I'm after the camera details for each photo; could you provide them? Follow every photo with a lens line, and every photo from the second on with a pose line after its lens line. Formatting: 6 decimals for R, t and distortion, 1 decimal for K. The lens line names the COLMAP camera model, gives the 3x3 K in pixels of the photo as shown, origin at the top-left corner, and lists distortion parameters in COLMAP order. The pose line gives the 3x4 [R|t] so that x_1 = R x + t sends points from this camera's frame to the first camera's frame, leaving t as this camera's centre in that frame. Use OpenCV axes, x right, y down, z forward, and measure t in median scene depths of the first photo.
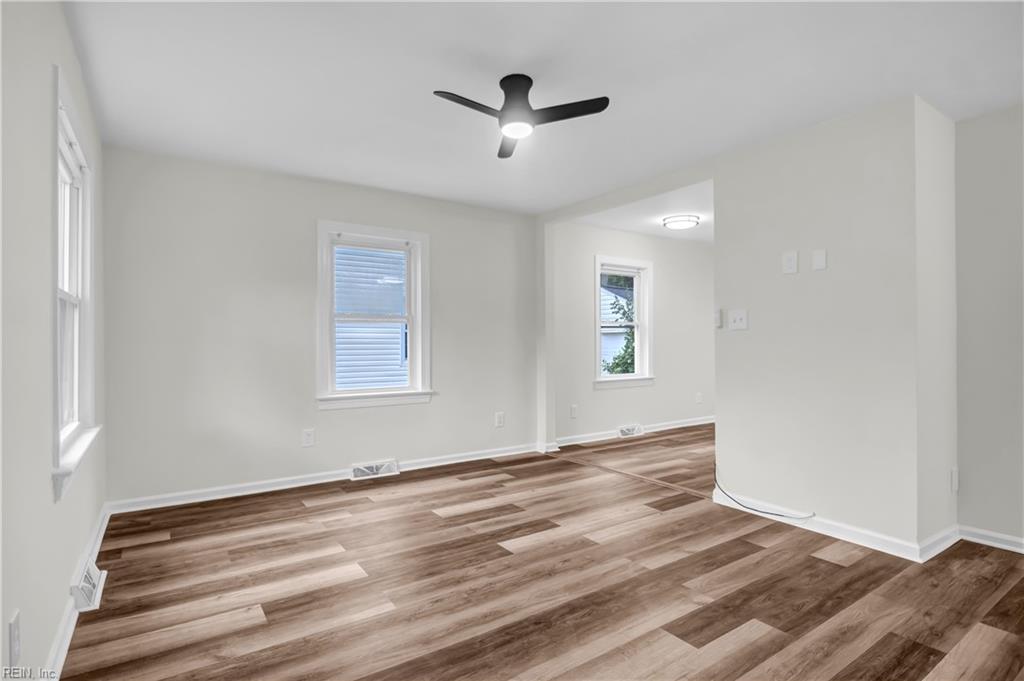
lens RADIAL K [[512.5, 0, 513.8], [0, 512.5, 347.4], [0, 0, 1]] dist [-0.001334, -0.000582]
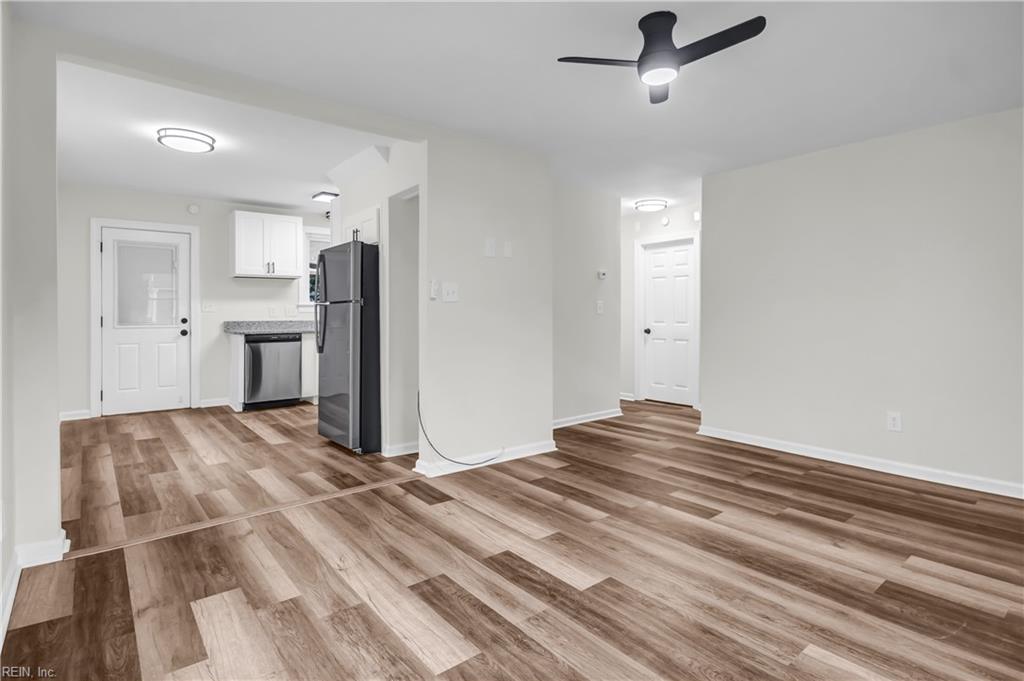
lens RADIAL K [[518.1, 0, 515.4], [0, 518.1, 329.4], [0, 0, 1]] dist [-0.000662, 0.000287]
pose [[-0.087414, -0.023730, 0.995889, -0.708980], [0.004773, 0.999695, 0.024240, -0.002726], [-0.996161, 0.006873, -0.087274, 1.102806]]
